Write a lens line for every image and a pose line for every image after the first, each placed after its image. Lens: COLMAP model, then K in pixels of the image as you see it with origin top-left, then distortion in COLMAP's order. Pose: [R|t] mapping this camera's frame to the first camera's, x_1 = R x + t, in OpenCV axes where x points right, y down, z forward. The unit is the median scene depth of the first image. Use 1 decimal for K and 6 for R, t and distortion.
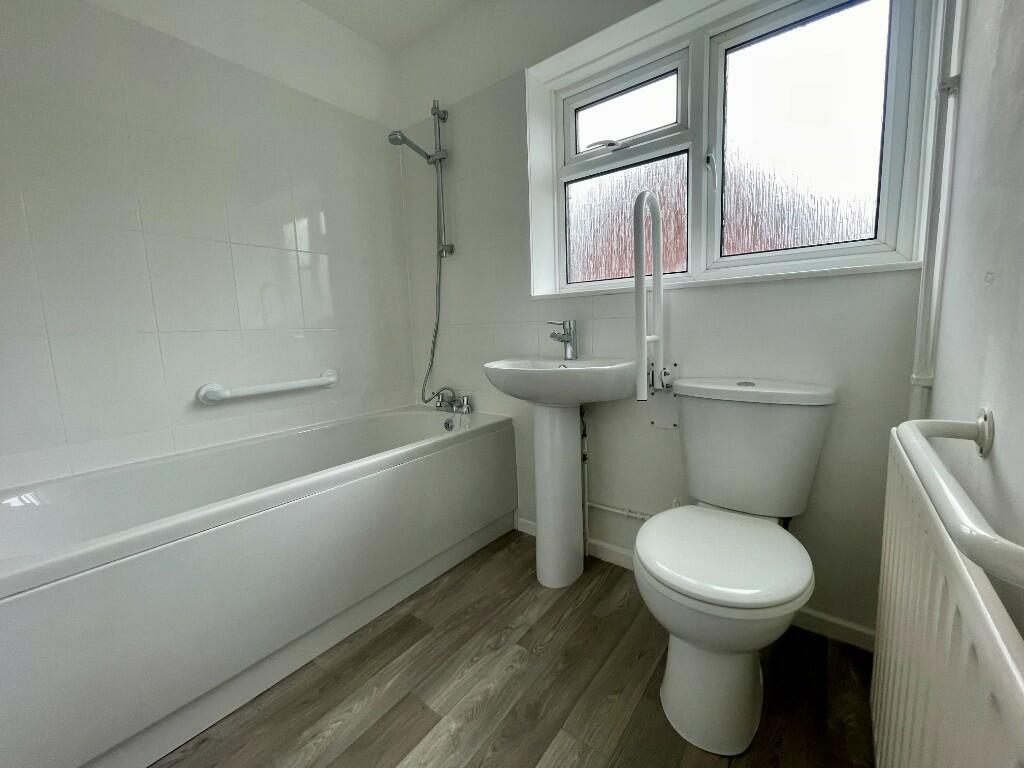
lens RADIAL K [[415.7, 0, 511.1], [0, 415.7, 379.0], [0, 0, 1]] dist [-0.013446, 0.000988]
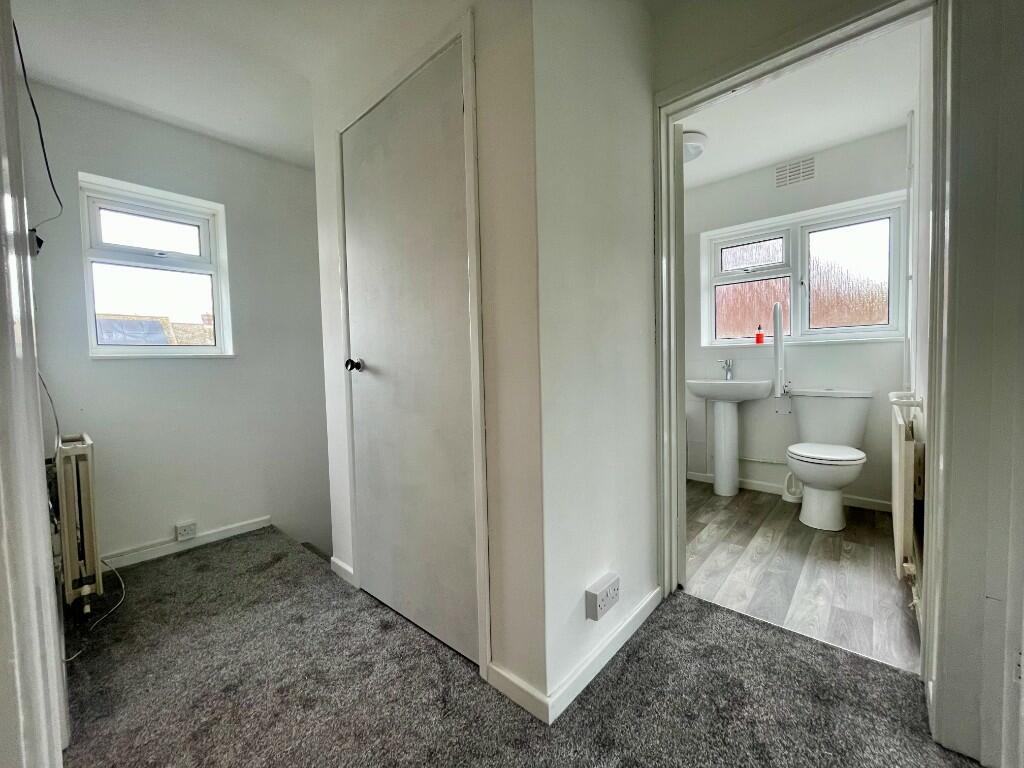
lens RADIAL K [[415.7, 0, 511.1], [0, 415.7, 379.0], [0, 0, 1]] dist [-0.013446, 0.000988]
pose [[0.997240, 0.007383, -0.073877, -0.791813], [-0.013109, 0.996920, -0.077322, 0.121512], [0.073079, 0.078077, 0.994265, -1.083773]]
